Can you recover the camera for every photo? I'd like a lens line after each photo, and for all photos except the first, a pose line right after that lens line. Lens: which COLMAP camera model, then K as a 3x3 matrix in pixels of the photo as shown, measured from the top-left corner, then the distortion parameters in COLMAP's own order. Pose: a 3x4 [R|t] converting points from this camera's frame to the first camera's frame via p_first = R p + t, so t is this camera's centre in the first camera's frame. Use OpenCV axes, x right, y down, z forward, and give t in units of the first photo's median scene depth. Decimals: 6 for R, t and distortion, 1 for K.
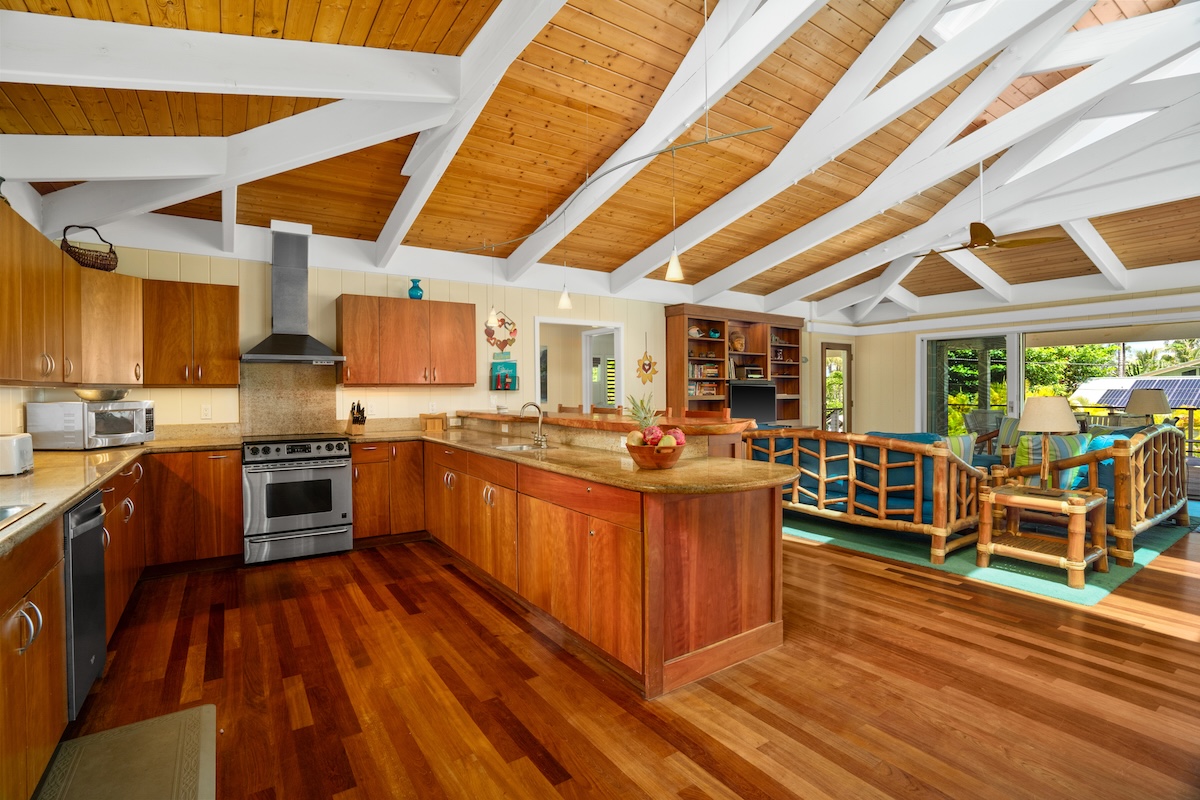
lens RADIAL K [[563.6, 0, 592.6], [0, 563.6, 394.7], [0, 0, 1]] dist [-0.063624, 0.024152]
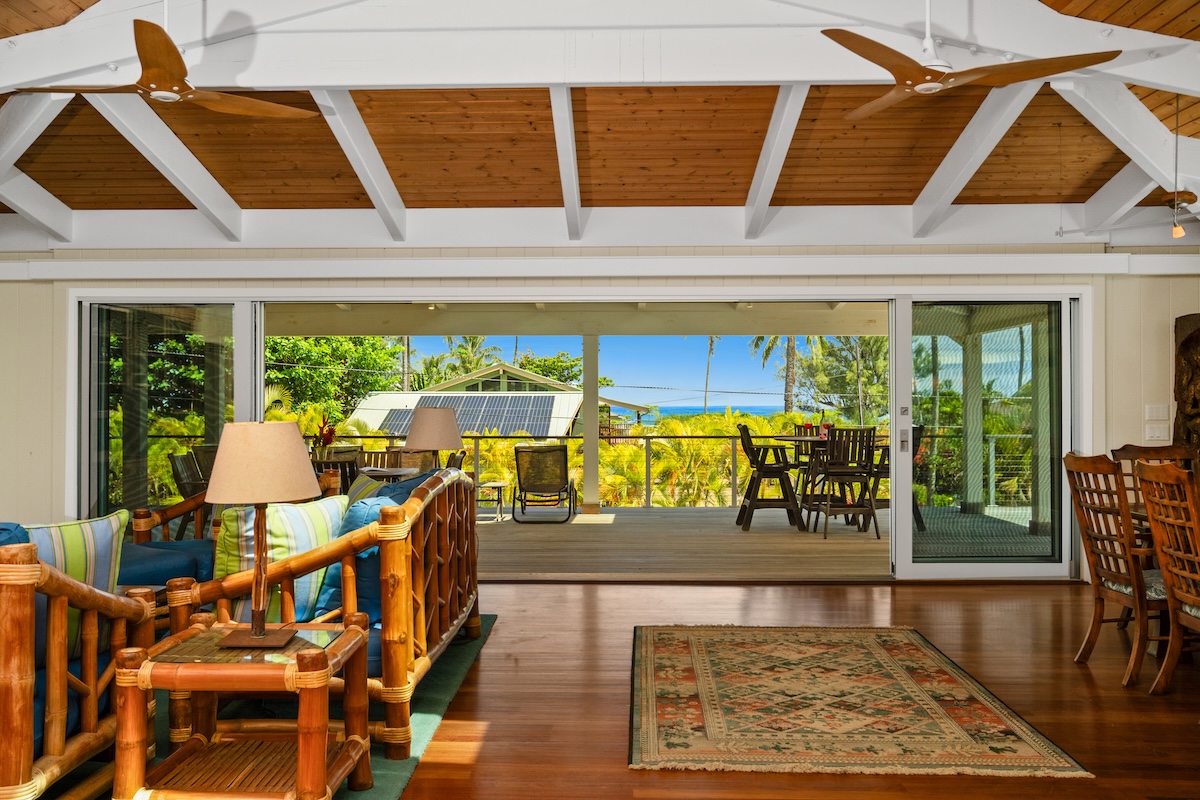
lens RADIAL K [[1036.4, 0, 595.3], [0, 1036.4, 386.4], [0, 0, 1]] dist [-0.024499, 0.042267]
pose [[0.579053, 0.021333, 0.815011, 0.246123], [0.003055, 0.999594, -0.028336, -0.002555], [-0.815284, 0.018898, 0.578752, 0.235028]]
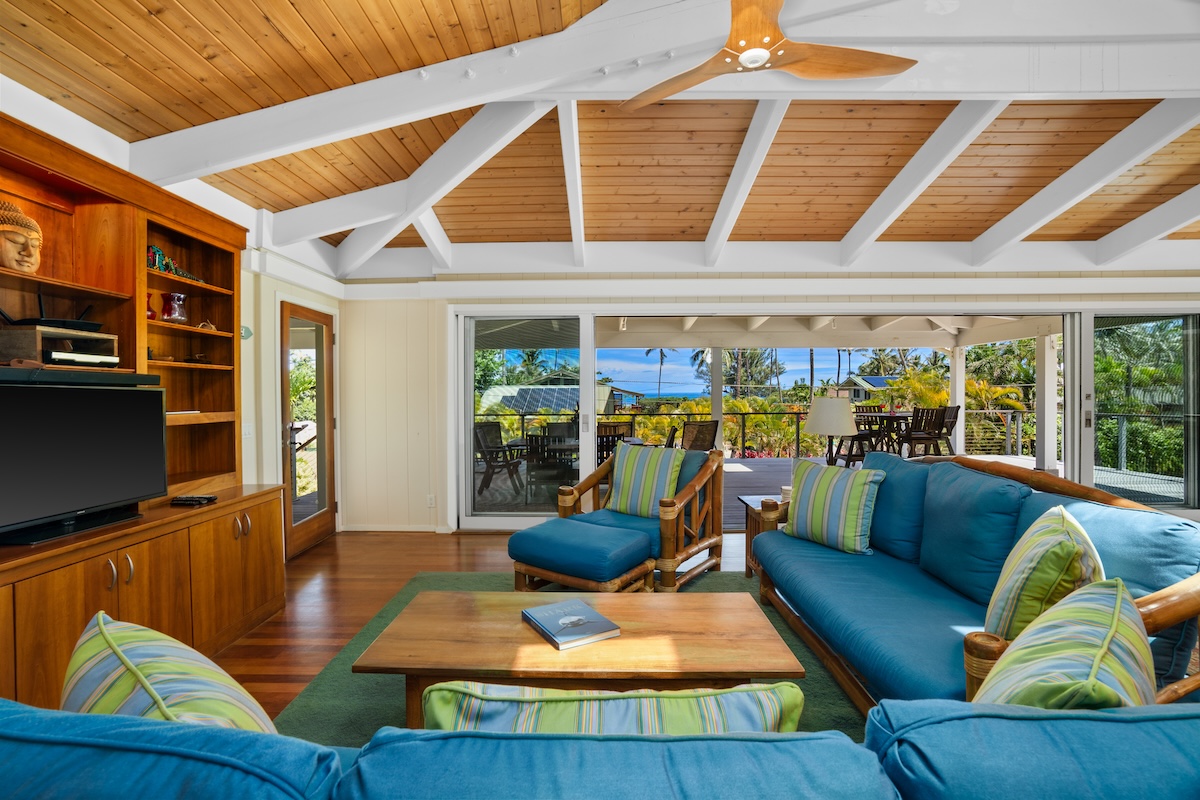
lens RADIAL K [[563.6, 0, 608.7], [0, 563.6, 390.8], [0, 0, 1]] dist [-0.063624, 0.024152]
pose [[0.546520, 0.006132, 0.837424, 0.324253], [0.009920, 0.999856, -0.013795, -0.012201], [-0.837387, 0.015847, 0.546380, 0.976202]]
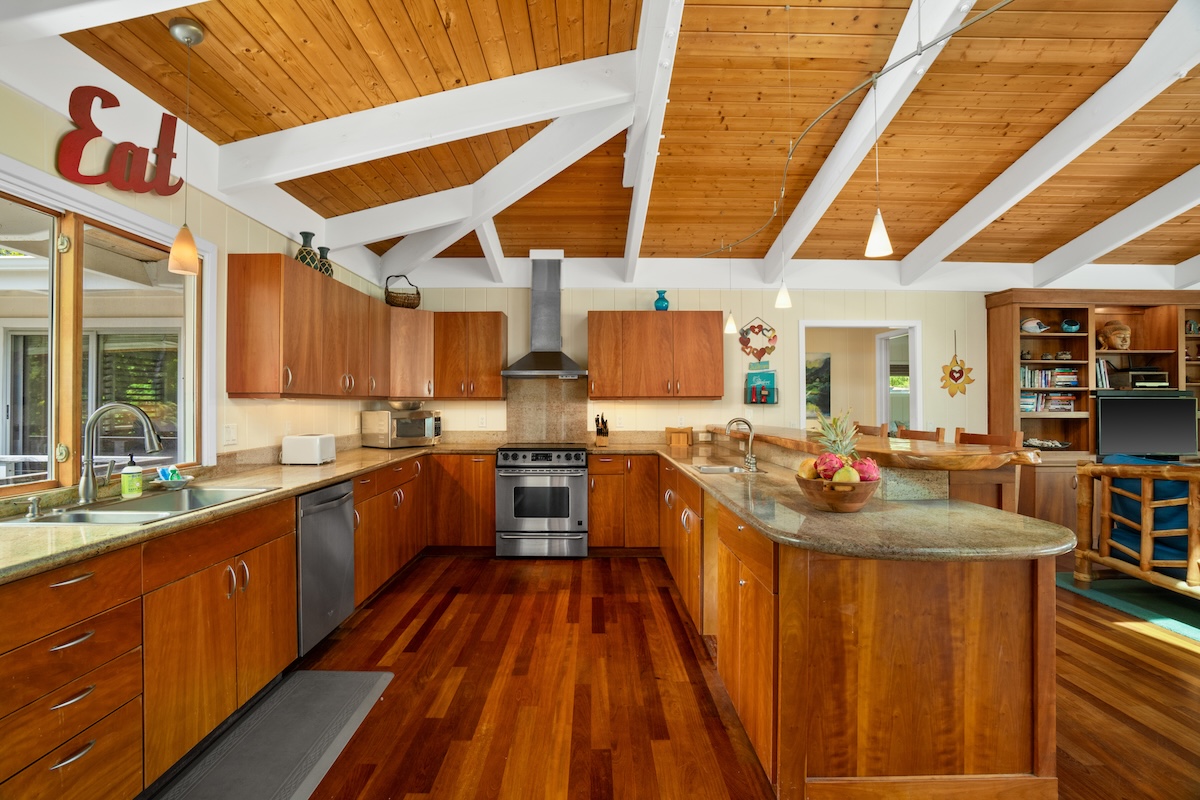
lens RADIAL K [[563.6, 0, 588.4], [0, 563.6, 400.0], [0, 0, 1]] dist [-0.063624, 0.024152]
pose [[0.829647, 0.000977, -0.558287, 0.148526], [-0.008179, 0.999912, -0.010405, -0.002490], [0.558228, 0.013199, 0.829582, 0.121864]]
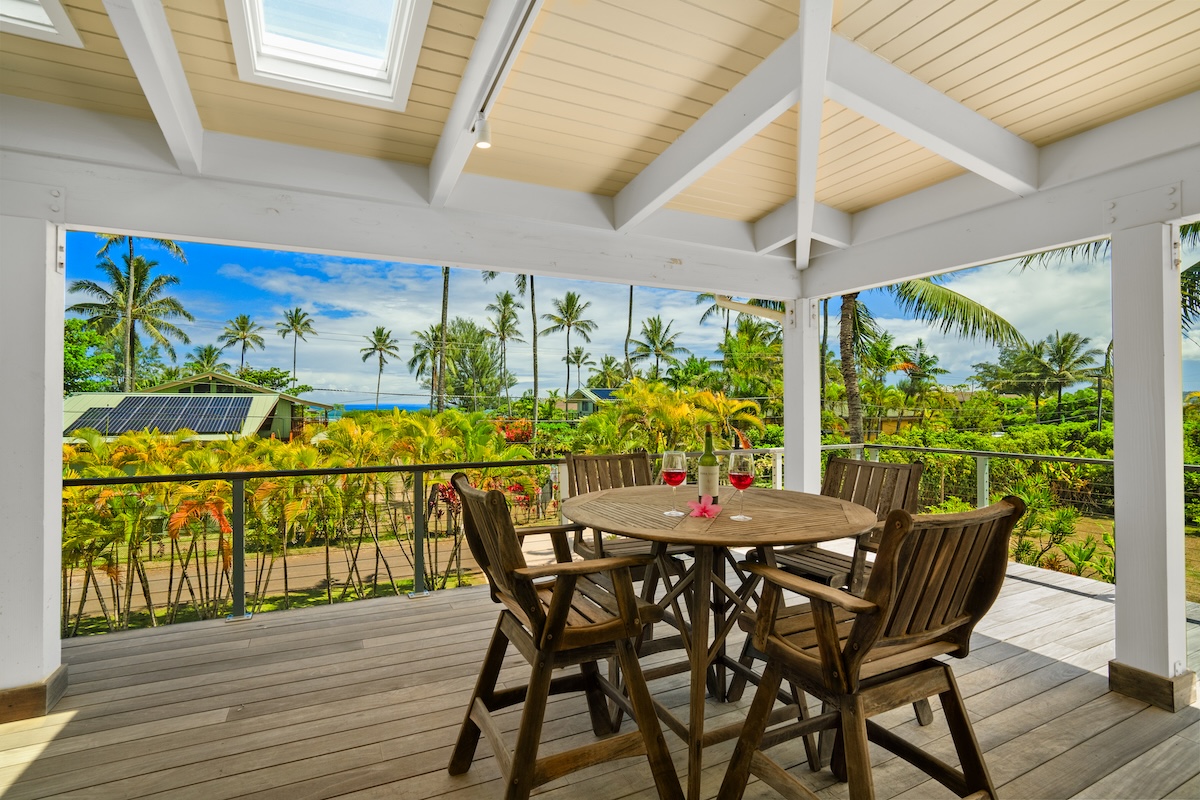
lens RADIAL K [[563.6, 0, 597.1], [0, 563.6, 404.0], [0, 0, 1]] dist [-0.063624, 0.024152]
pose [[0.138382, 0.005678, 0.990363, 2.090711], [0.008030, 0.999944, -0.006855, -0.032868], [-0.990346, 0.008901, 0.138328, 1.243815]]
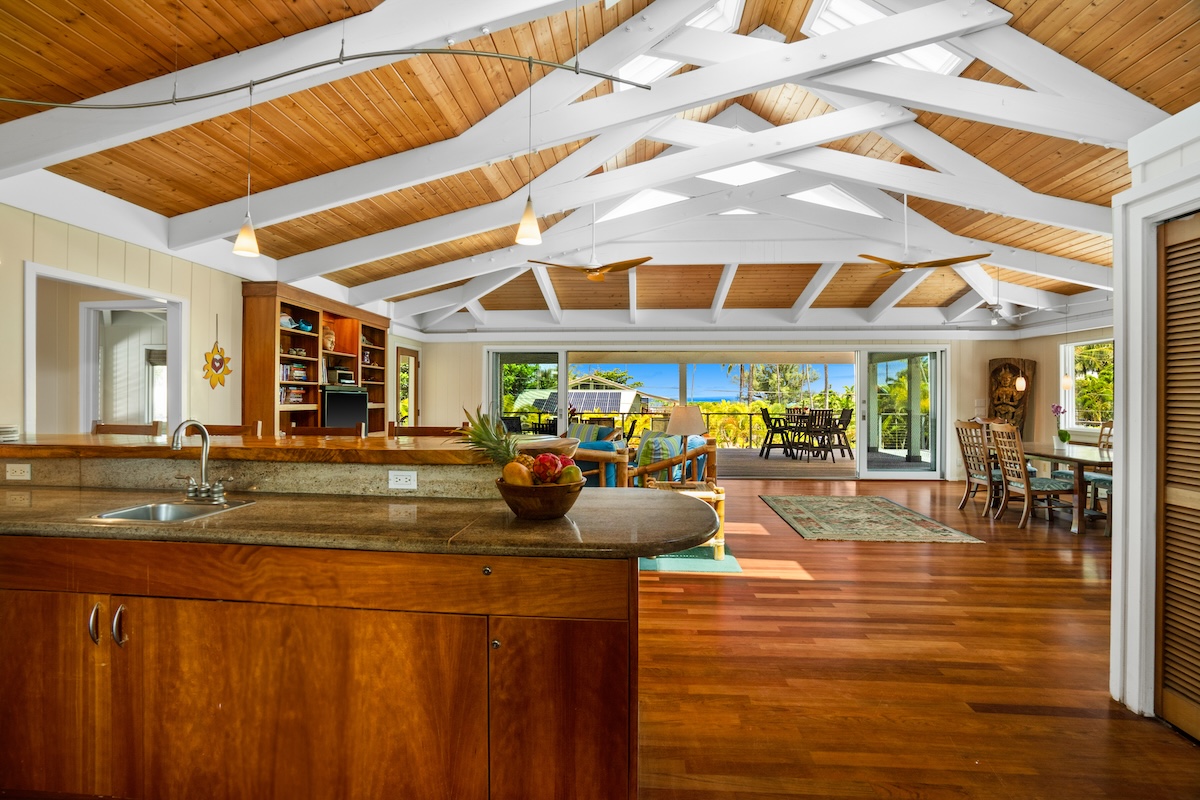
lens RADIAL K [[563.6, 0, 590.9], [0, 563.6, 398.7], [0, 0, 1]] dist [-0.063624, 0.024152]
pose [[0.626803, 0.006945, 0.779147, -0.220688], [-0.002284, 0.999972, -0.007076, -0.003236], [-0.779174, 0.002656, 0.626802, 0.315558]]
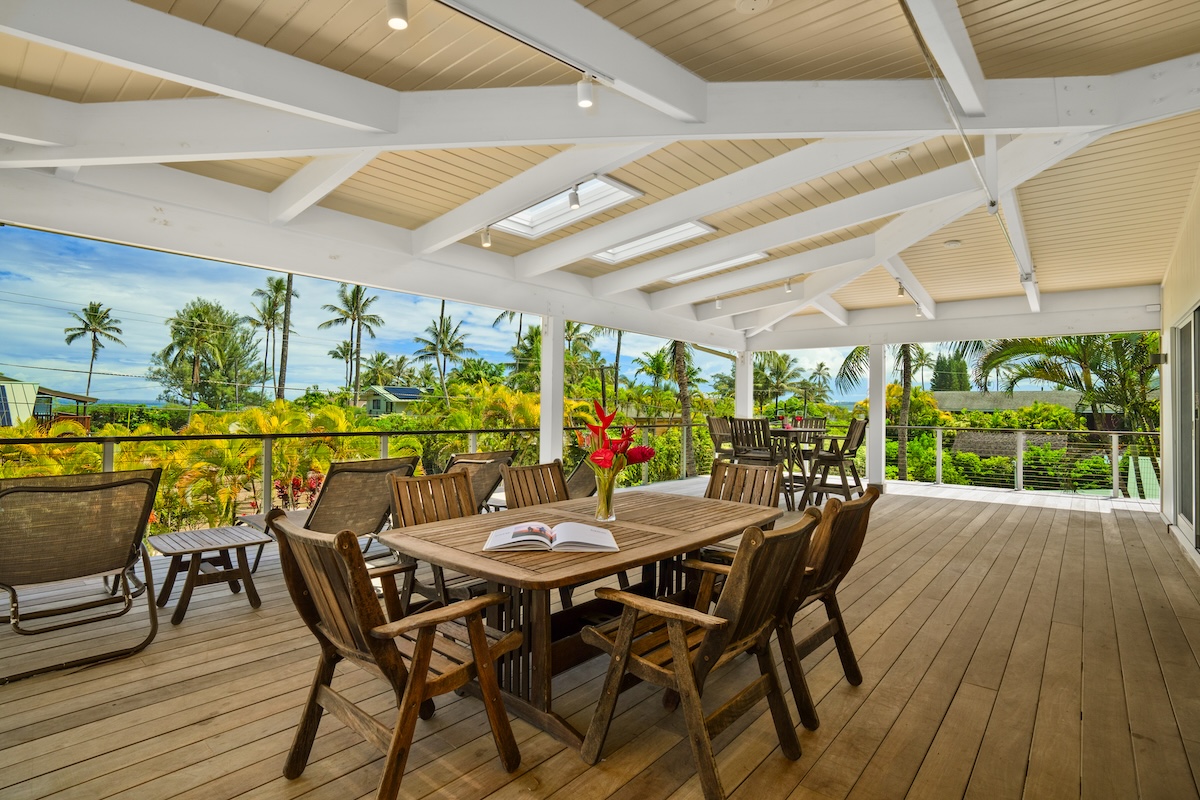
lens RADIAL K [[580.0, 0, 594.4], [0, 580.0, 400.2], [0, 0, 1]] dist [-0.036424, 0.000537]
pose [[-0.263333, 0.012969, 0.964618, 1.097237], [-0.006671, 0.999861, -0.015264, 0.000379], [-0.964682, -0.010454, -0.263210, 2.062127]]
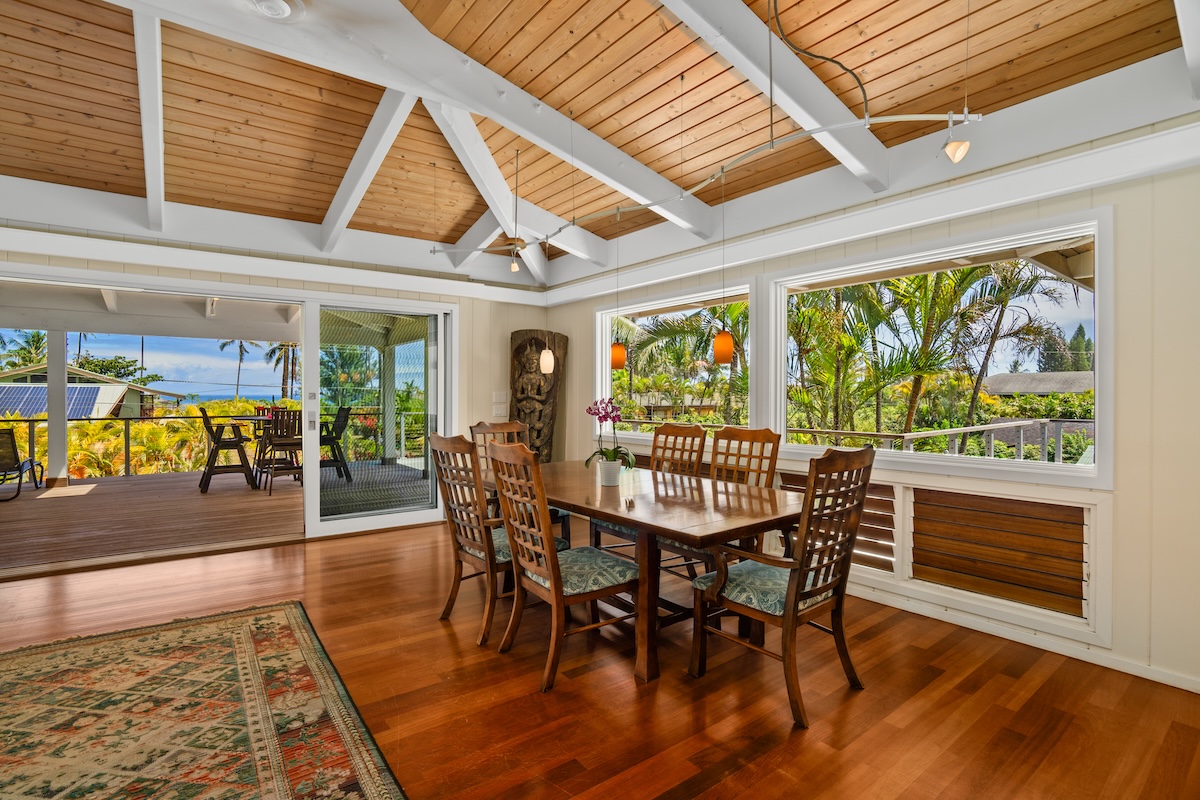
lens RADIAL K [[563.6, 0, 589.6], [0, 563.6, 403.3], [0, 0, 1]] dist [-0.063624, 0.024152]
pose [[-0.048718, -0.008680, 0.998775, 0.792612], [0.006730, 0.999937, 0.009018, -0.001083], [-0.998790, 0.007161, -0.048656, 0.313488]]
